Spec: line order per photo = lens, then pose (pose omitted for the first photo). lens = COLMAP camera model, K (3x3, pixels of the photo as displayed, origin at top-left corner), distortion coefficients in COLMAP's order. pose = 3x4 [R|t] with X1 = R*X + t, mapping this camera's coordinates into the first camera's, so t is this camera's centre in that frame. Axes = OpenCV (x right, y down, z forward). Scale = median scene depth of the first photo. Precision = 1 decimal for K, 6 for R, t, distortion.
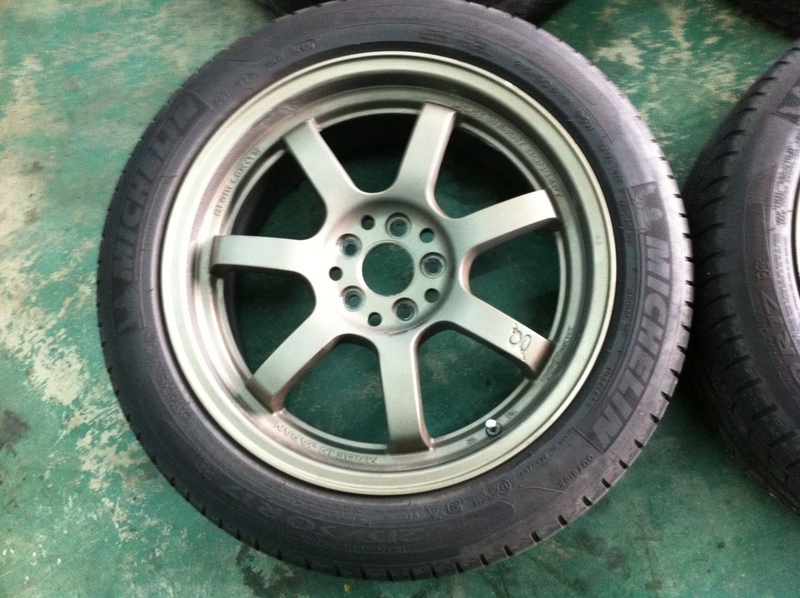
lens RADIAL K [[747.1, 0, 397.0], [0, 747.1, 282.8], [0, 0, 1]] dist [-0.033042, 0.000000]
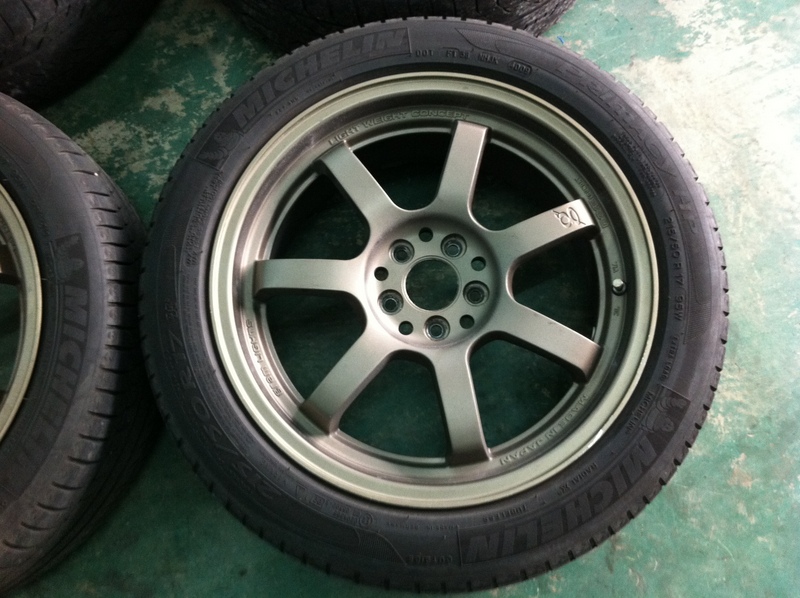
lens RADIAL K [[747.1, 0, 402.8], [0, 747.1, 285.4], [0, 0, 1]] dist [-0.033042, 0.000000]
pose [[0.994922, -0.076858, 0.064982, 0.629796], [0.078759, 0.996522, -0.027204, 0.002160], [-0.062666, 0.032184, 0.997516, -0.060431]]
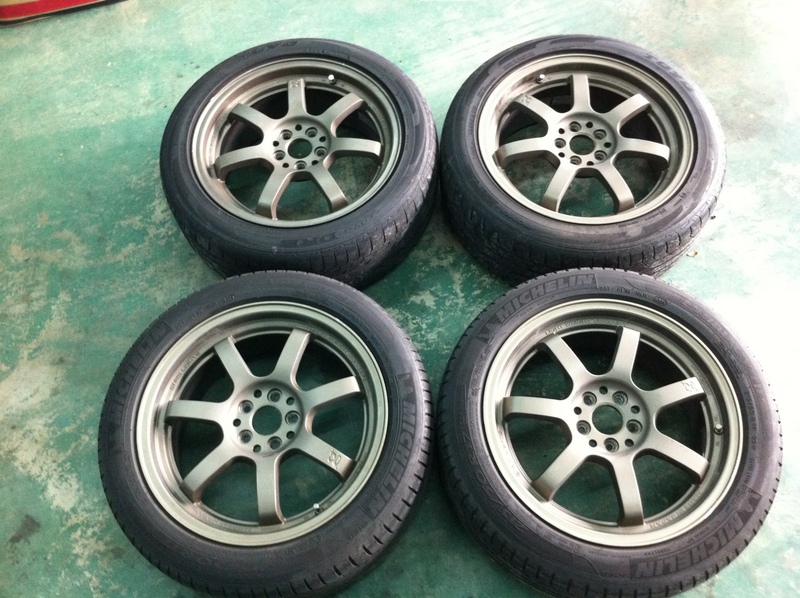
lens RADIAL K [[747.1, 0, 400.0], [0, 747.1, 302.8], [0, 0, 1]] dist [-0.033042, 0.000000]
pose [[0.999237, 0.017474, 0.034918, 0.219501], [-0.008303, 0.968911, -0.247269, 0.134975], [-0.038153, 0.246790, 0.968318, -0.728651]]
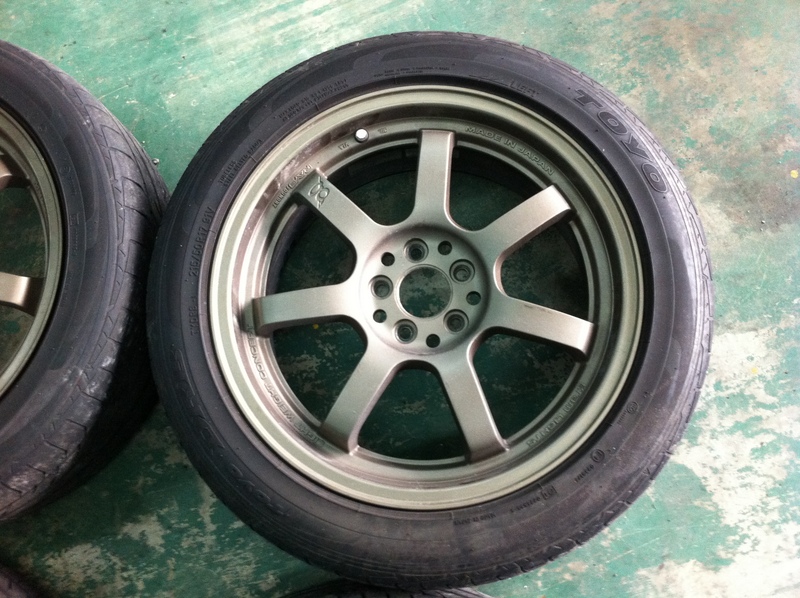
lens RADIAL K [[747.1, 0, 402.7], [0, 747.1, 272.6], [0, 0, 1]] dist [-0.033042, 0.000000]
pose [[0.998916, 0.044643, -0.013159, 0.731771], [-0.044669, 0.999000, -0.001733, -0.760235], [0.013068, 0.002318, 0.999912, 0.046182]]
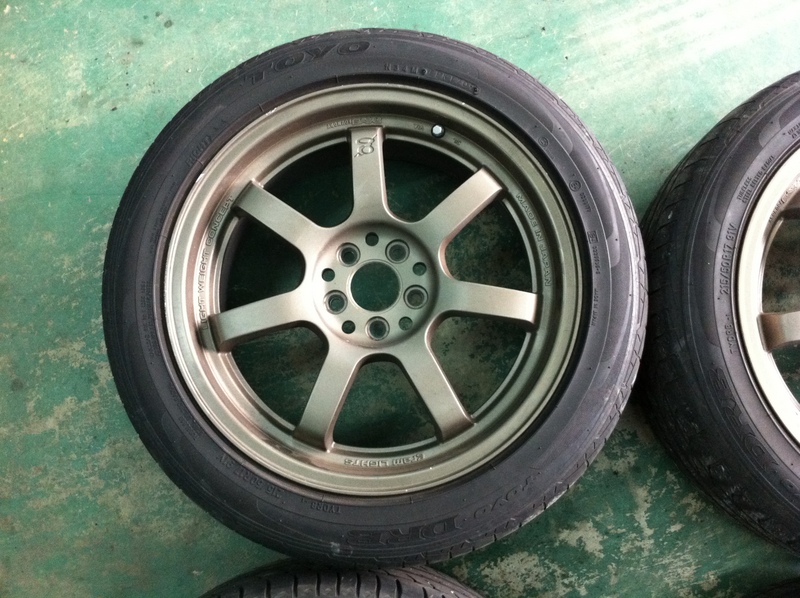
lens RADIAL K [[747.1, 0, 399.0], [0, 747.1, 296.4], [0, 0, 1]] dist [-0.033042, 0.000000]
pose [[0.998337, 0.038232, 0.043137, 0.010009], [-0.040232, 0.998108, 0.046492, -0.761577], [-0.041278, -0.048150, 0.997987, 0.064228]]
